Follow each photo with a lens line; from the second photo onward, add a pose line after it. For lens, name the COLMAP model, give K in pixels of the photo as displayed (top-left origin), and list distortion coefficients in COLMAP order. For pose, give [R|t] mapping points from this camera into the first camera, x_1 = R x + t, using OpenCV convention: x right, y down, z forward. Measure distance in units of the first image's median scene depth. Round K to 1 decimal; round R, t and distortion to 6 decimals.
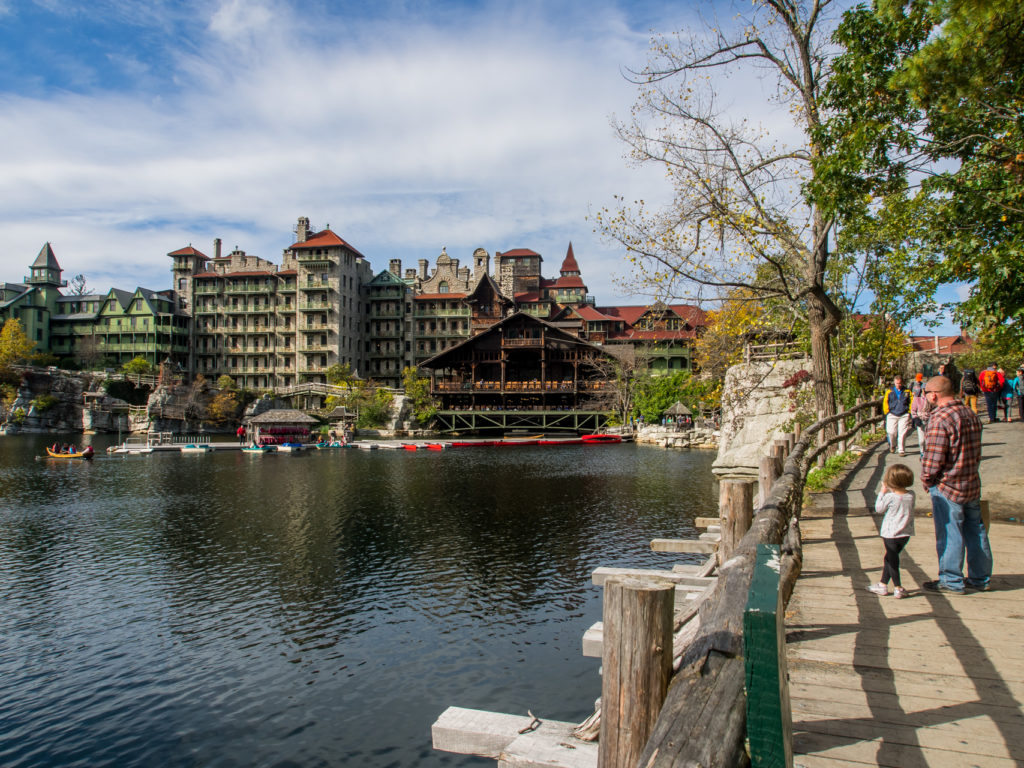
lens RADIAL K [[733.2, 0, 513.4], [0, 733.2, 386.8], [0, 0, 1]] dist [-0.007027, -0.006519]
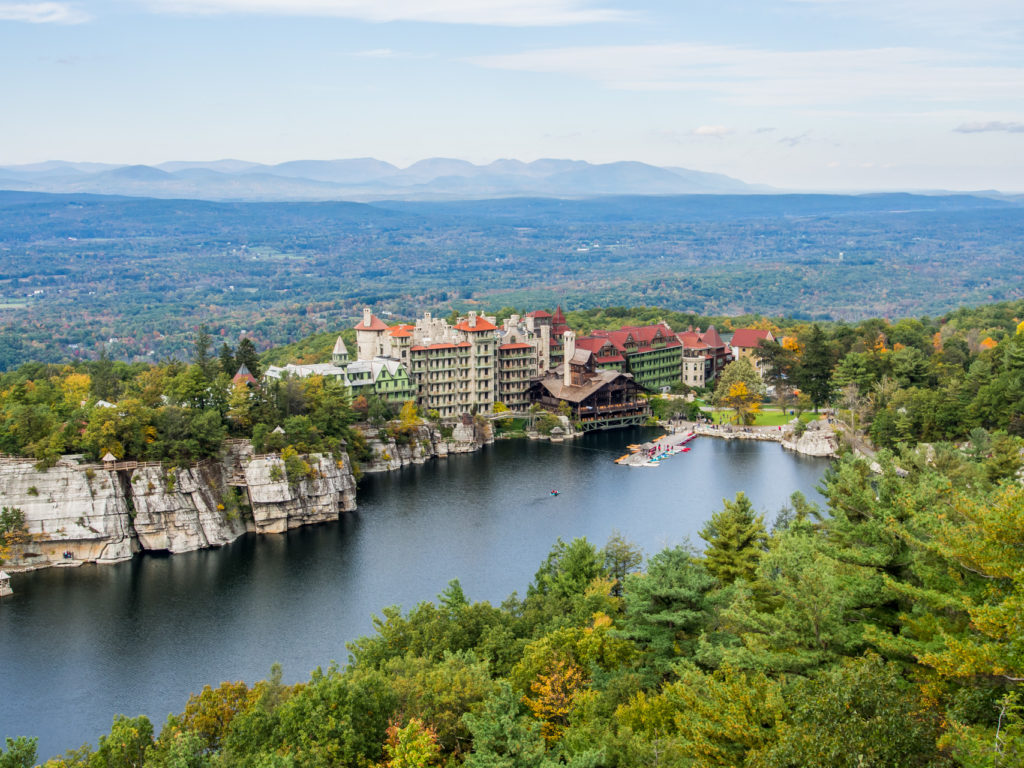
lens RADIAL K [[1427.8, 0, 515.6], [0, 1427.8, 387.9], [0, 0, 1]] dist [0.009147, -0.021041]
pose [[0.734638, -0.104980, 0.670288, -2.475380], [-0.014112, 0.985378, 0.169796, -0.629563], [-0.678312, -0.134198, 0.722415, -1.499142]]
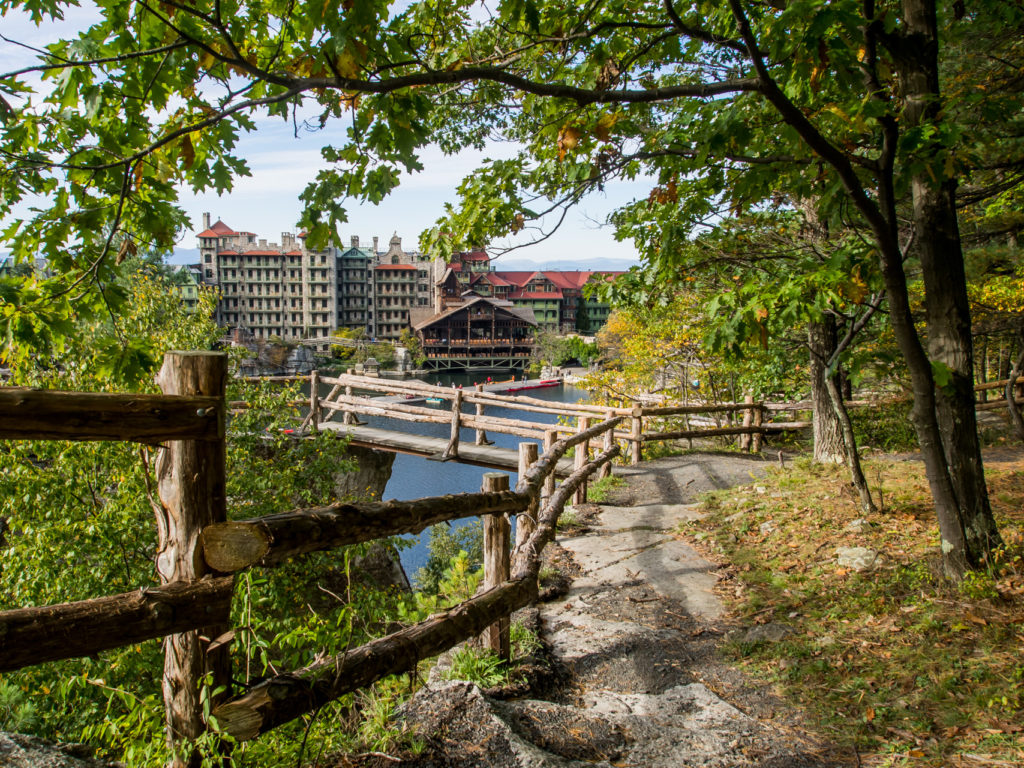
lens RADIAL K [[807.0, 0, 480.4], [0, 807.0, 382.0], [0, 0, 1]] dist [-0.002222, -0.001209]
pose [[0.958741, -0.036629, 0.281913, -0.414253], [-0.012404, 0.985330, 0.170208, -0.183917], [-0.284011, -0.166683, 0.944222, -0.602787]]
